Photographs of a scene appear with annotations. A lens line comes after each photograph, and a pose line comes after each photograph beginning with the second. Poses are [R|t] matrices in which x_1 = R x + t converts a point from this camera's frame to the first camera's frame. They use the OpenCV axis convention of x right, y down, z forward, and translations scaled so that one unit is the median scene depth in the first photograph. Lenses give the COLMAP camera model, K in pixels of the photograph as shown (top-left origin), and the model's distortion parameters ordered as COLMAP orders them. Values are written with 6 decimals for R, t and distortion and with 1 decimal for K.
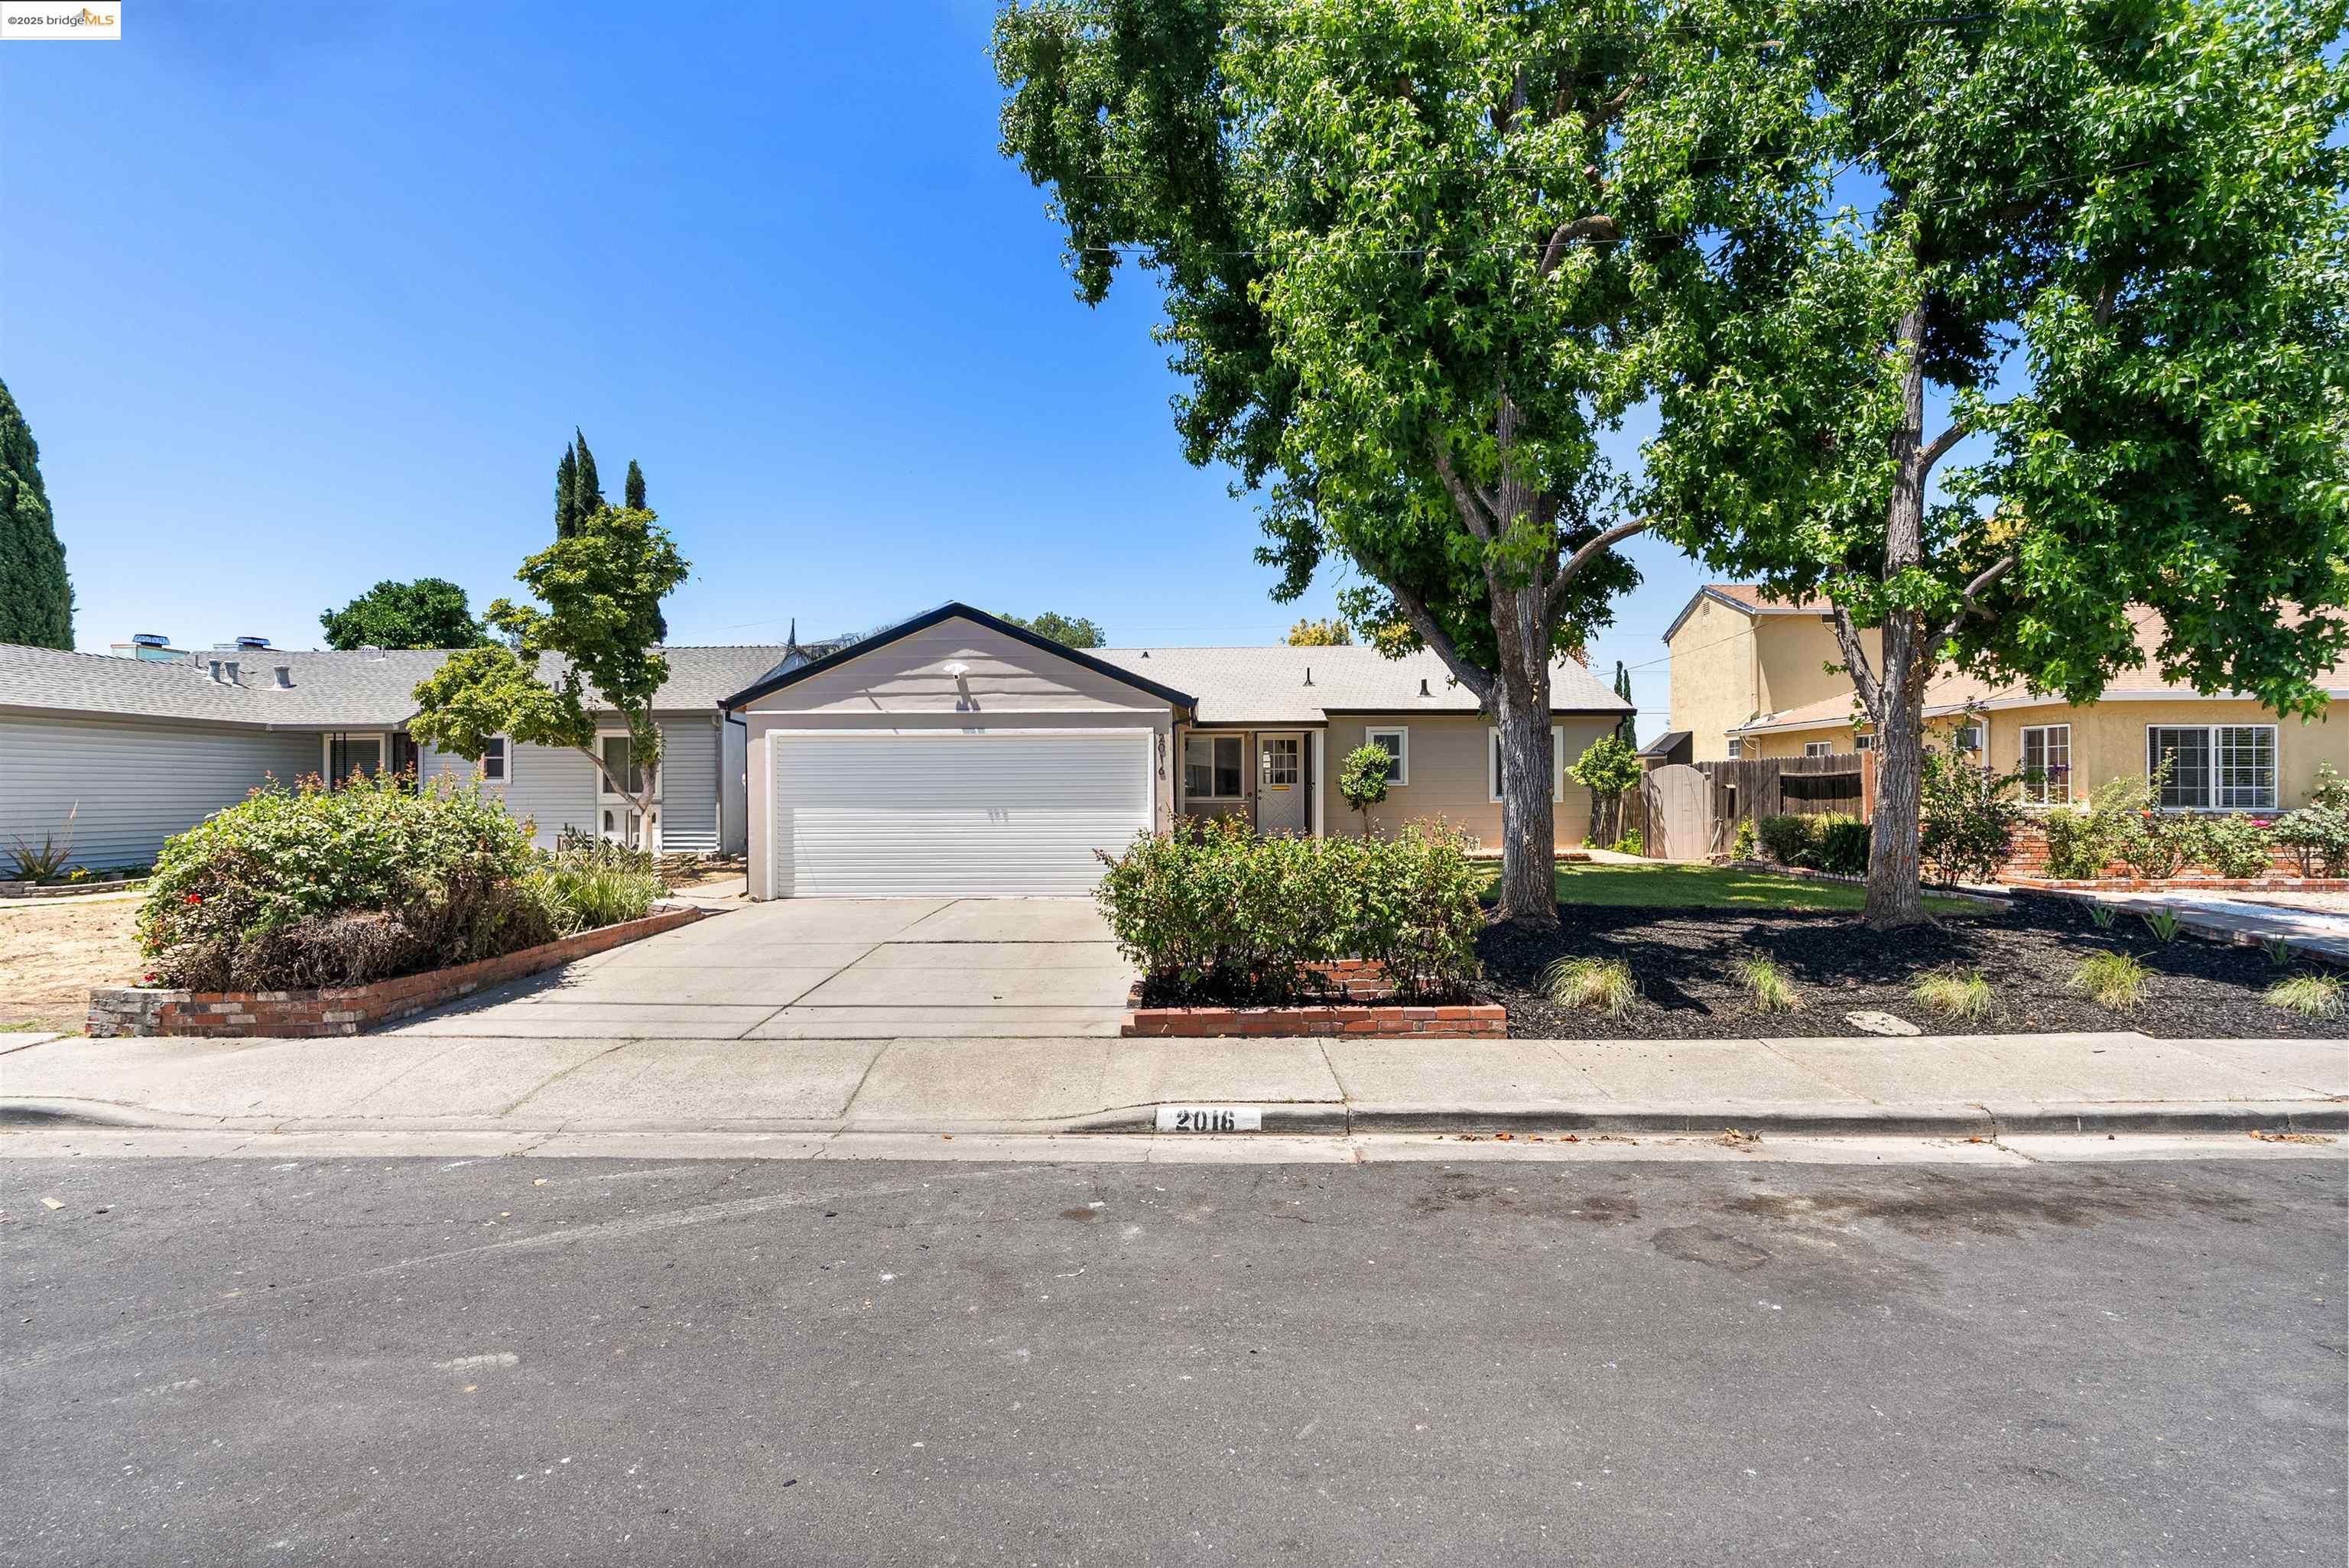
lens RADIAL K [[1051.2, 0, 1140.1], [0, 1051.2, 781.0], [0, 0, 1]] dist [-0.002967, -0.000017]
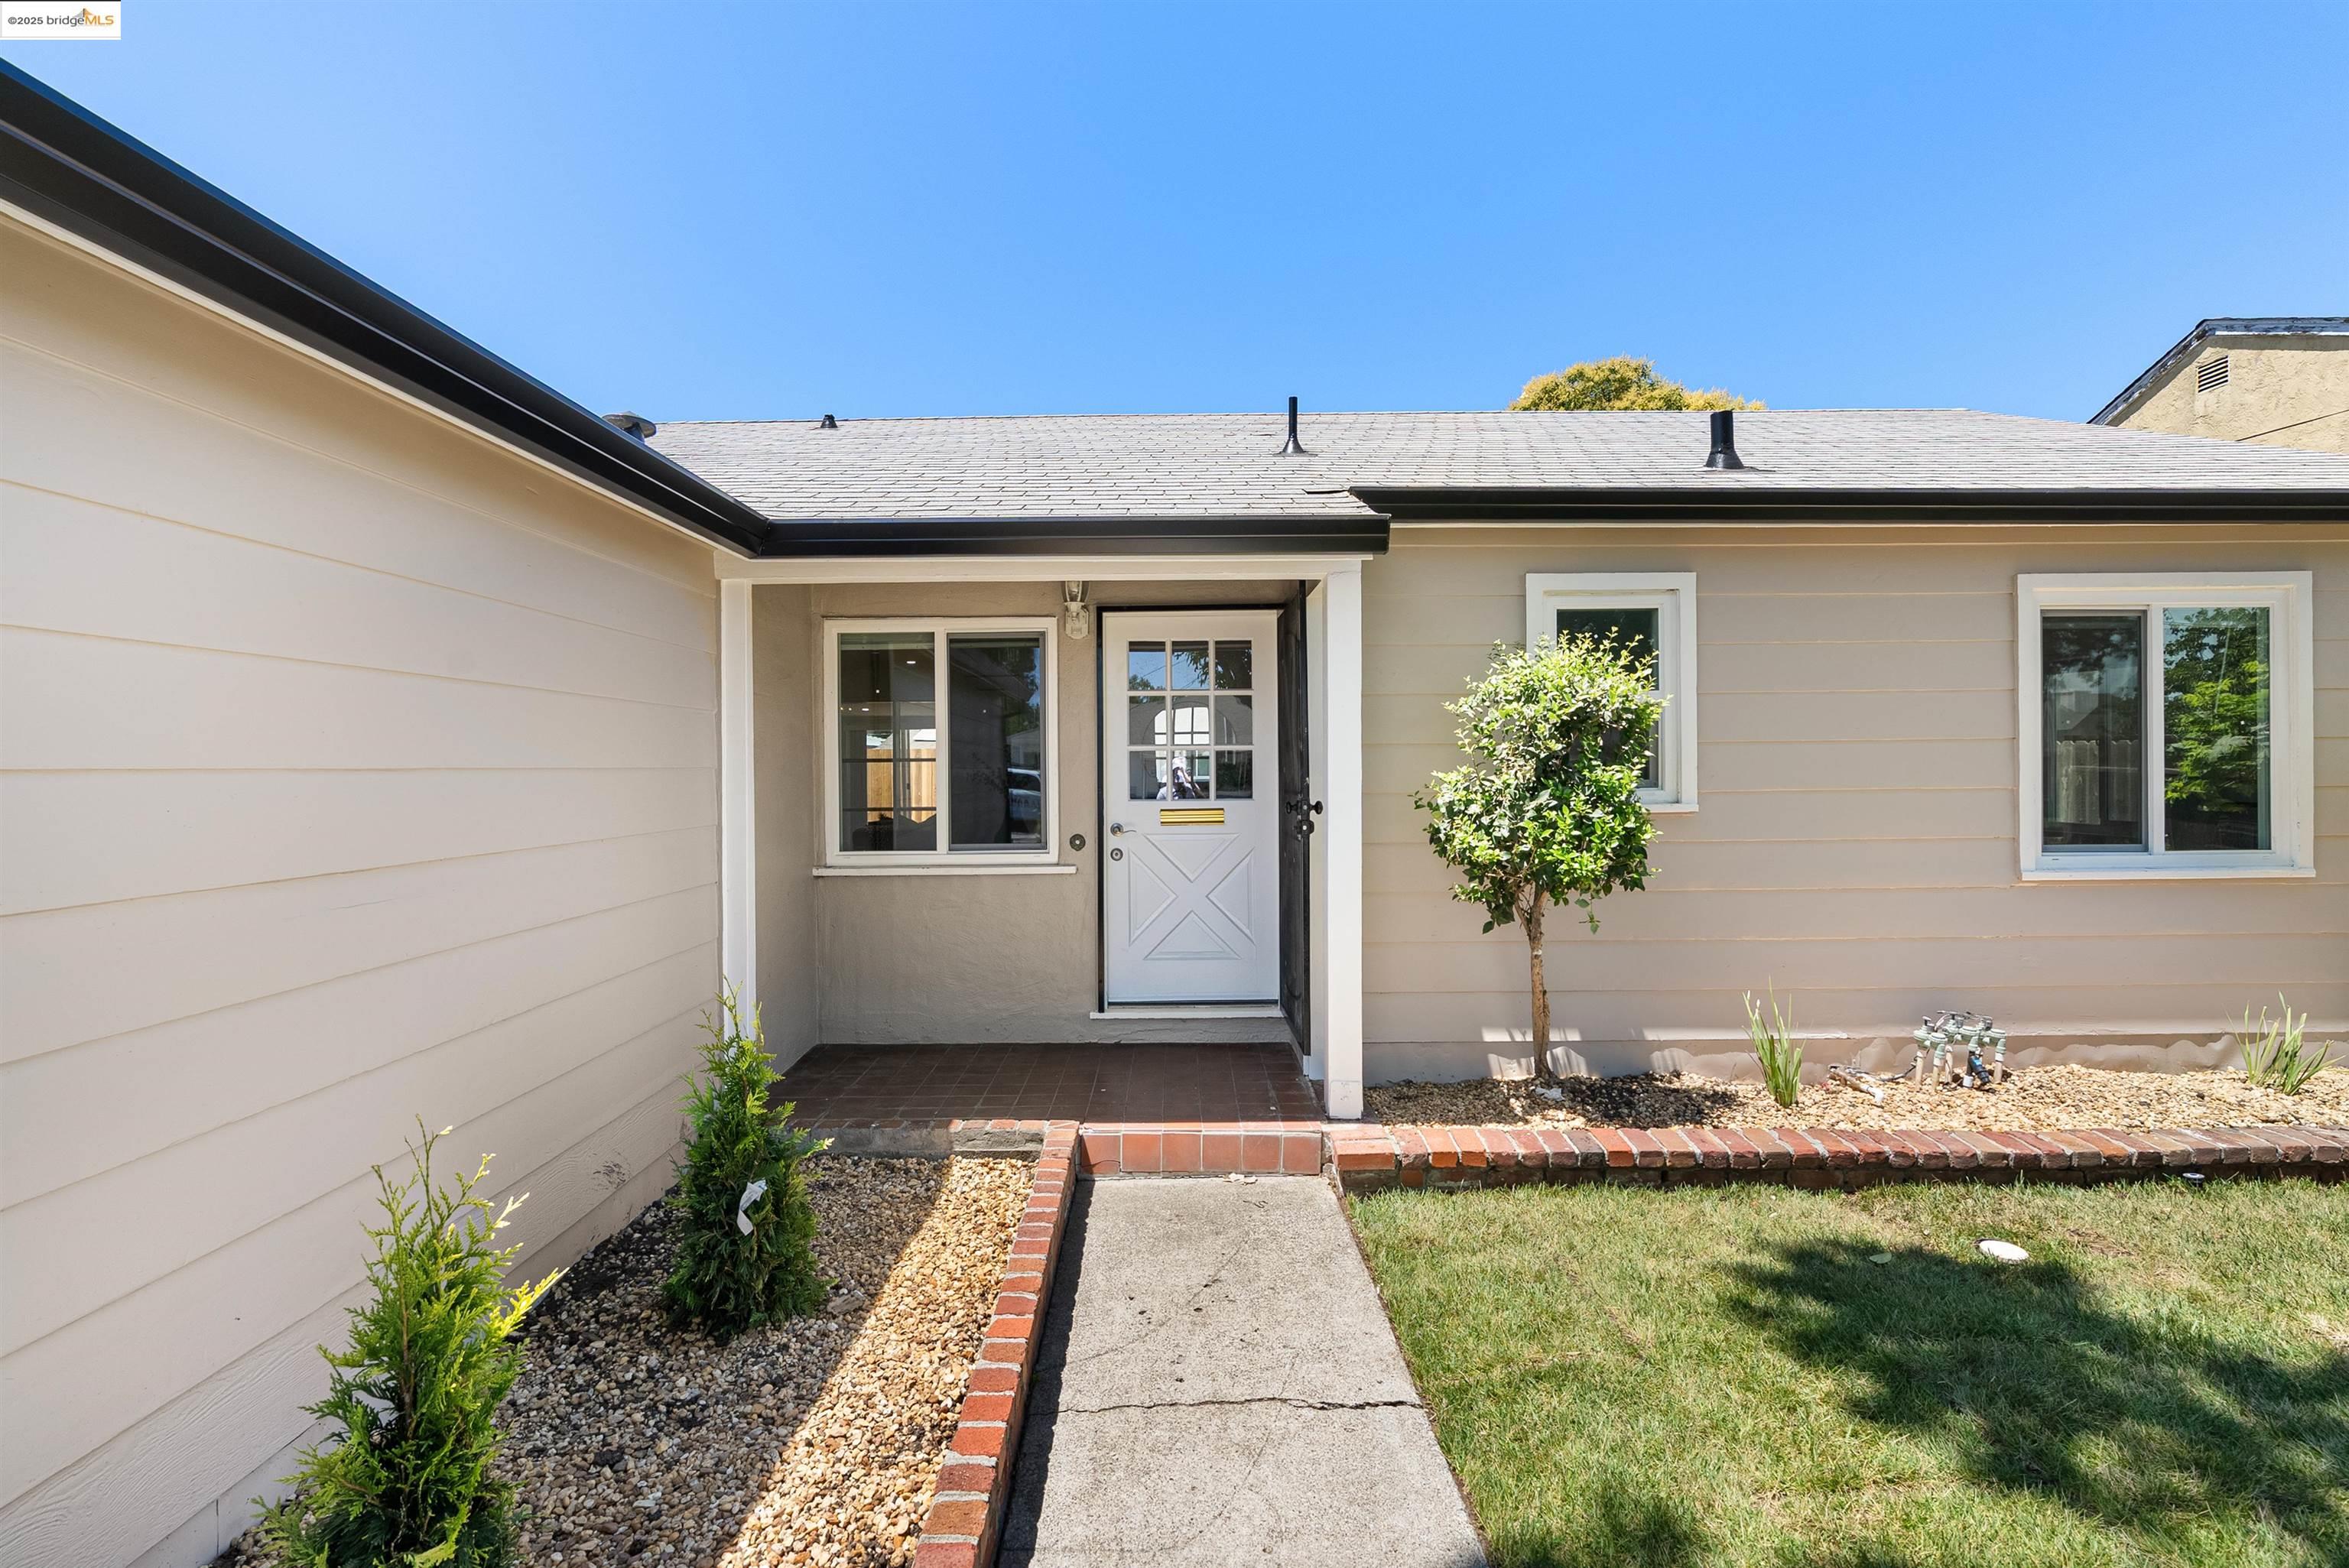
lens RADIAL K [[1081.5, 0, 1176.0], [0, 1081.5, 792.5], [0, 0, 1]] dist [-0.002580, 0.000174]
pose [[0.999091, -0.007003, 0.042050, 0.225893], [0.006014, 0.999704, 0.023583, -0.012070], [-0.042203, -0.023309, 0.998837, 1.387730]]
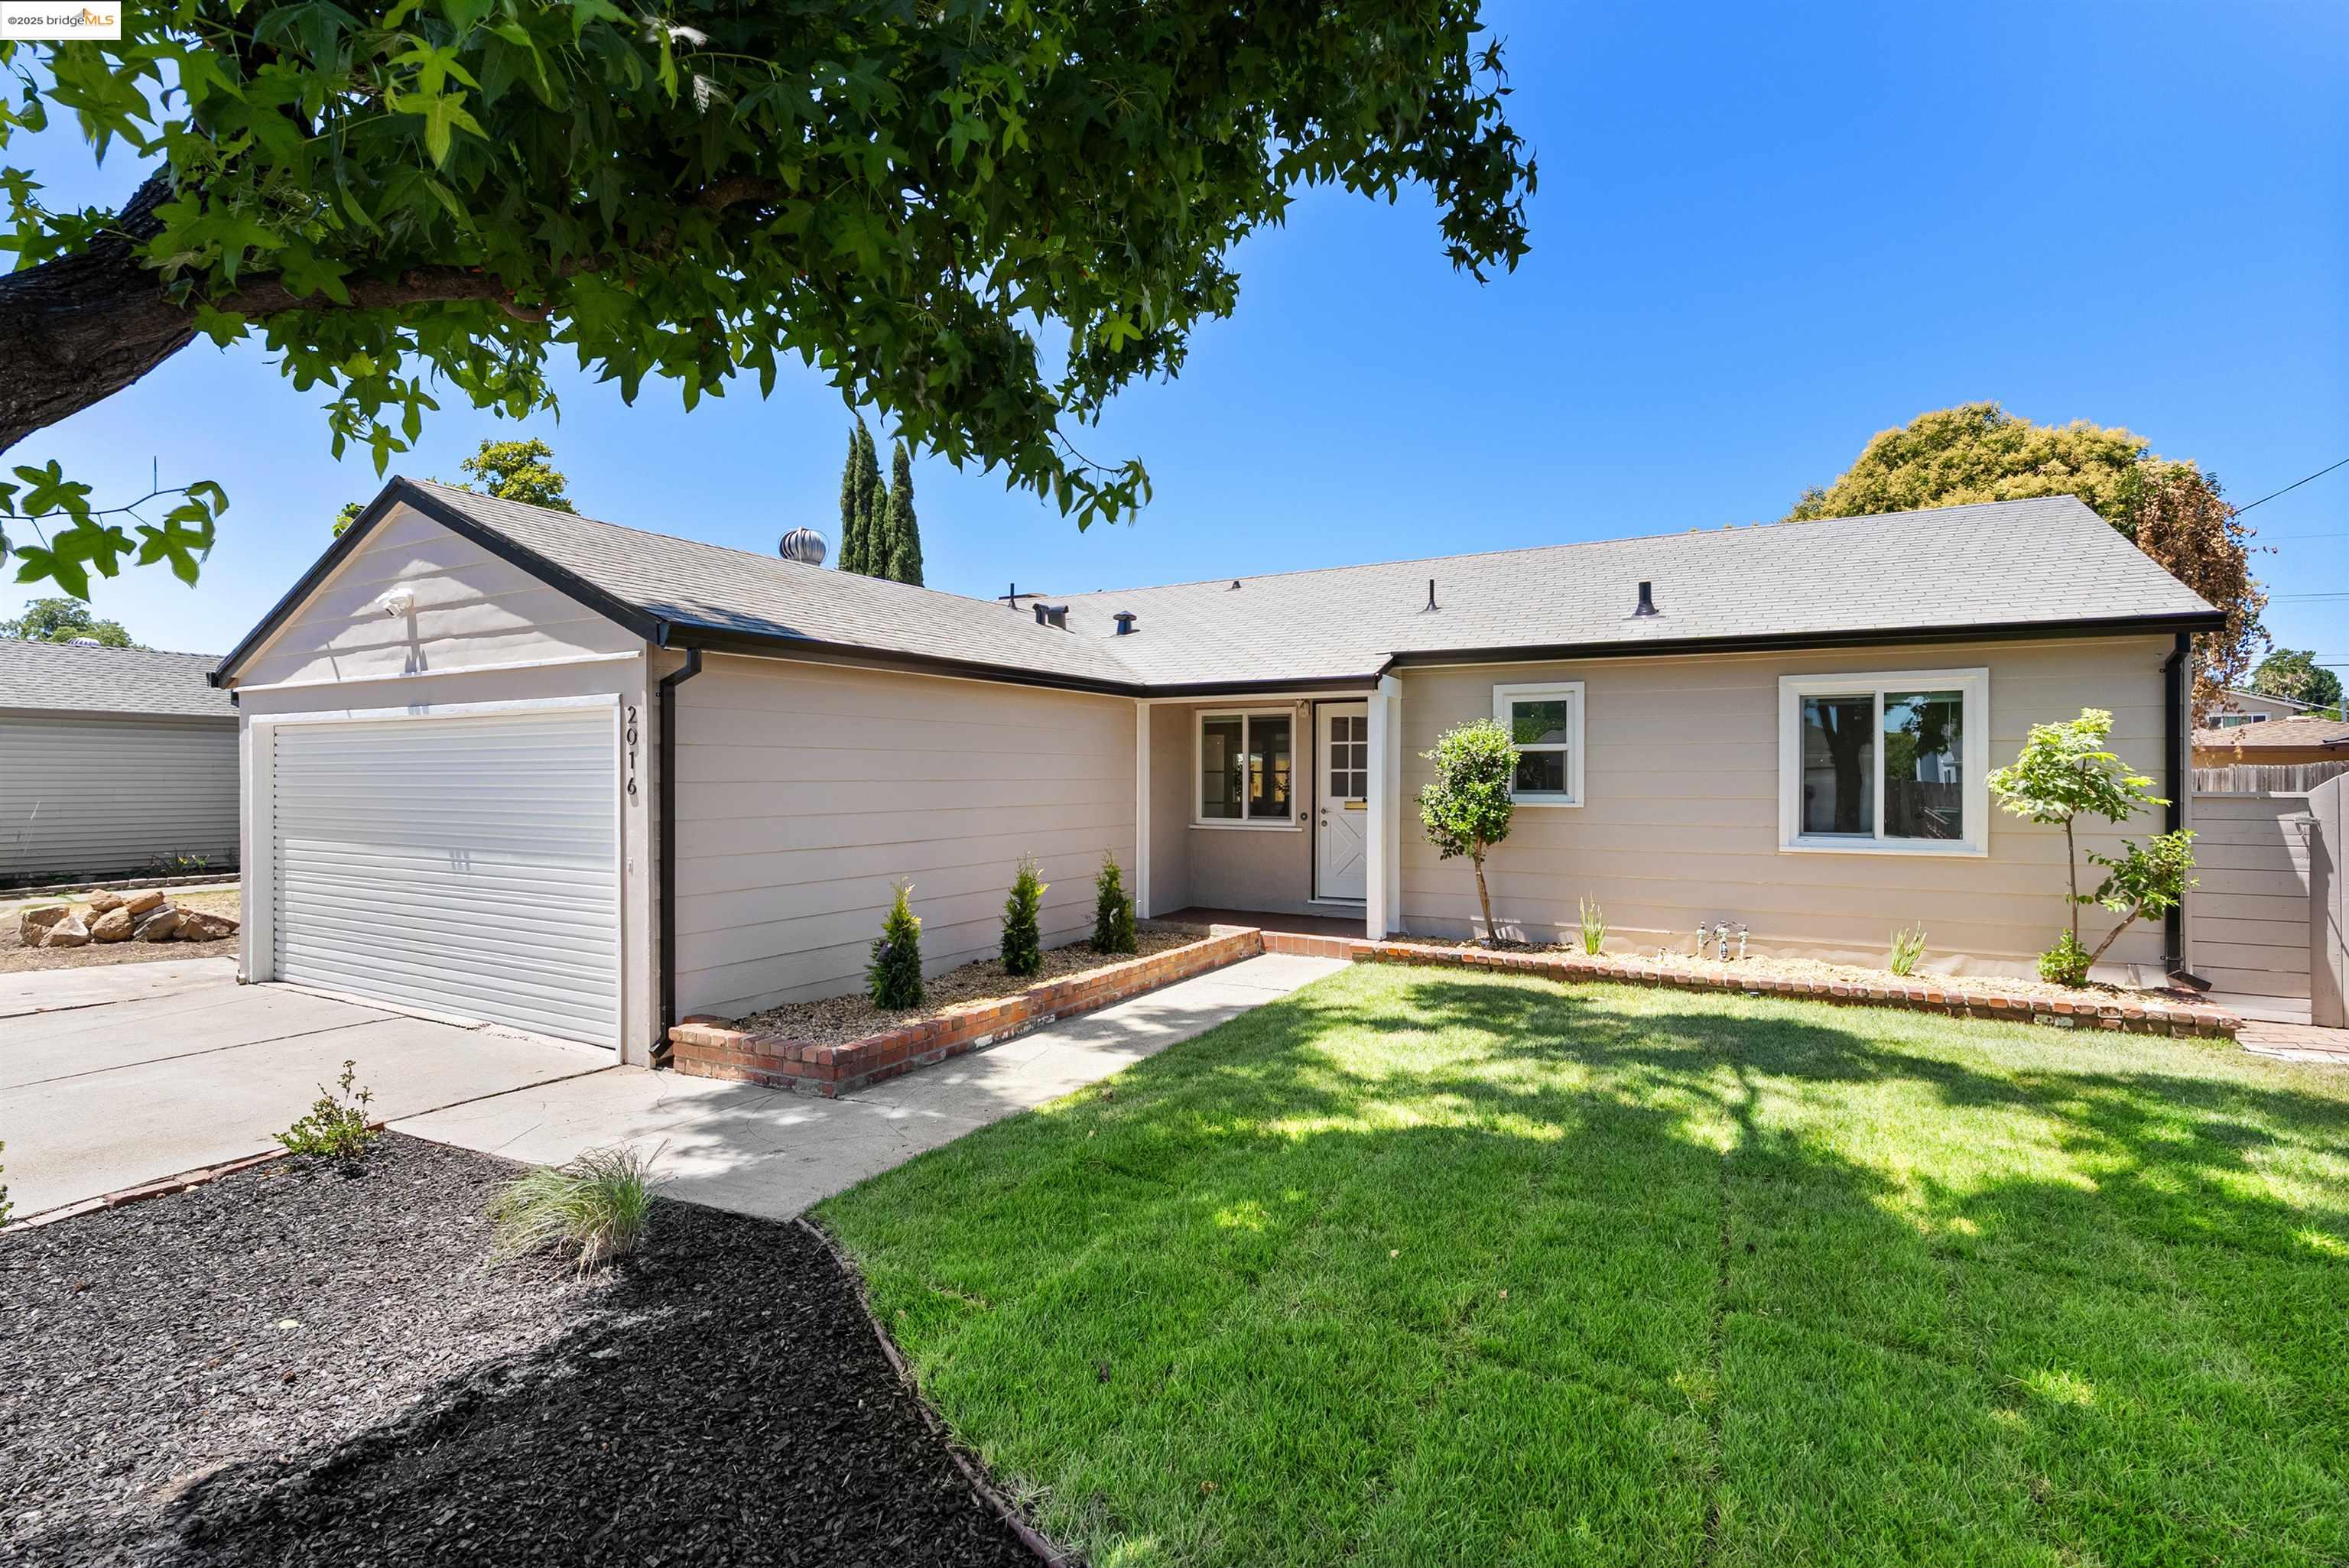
lens RADIAL K [[1081.5, 0, 1176.0], [0, 1081.5, 792.5], [0, 0, 1]] dist [-0.002580, 0.000174]
pose [[0.886889, 0.009733, -0.461880, 0.585713], [-0.000625, 0.999802, 0.019869, -0.021054], [0.461982, -0.017333, 0.886720, 0.897555]]
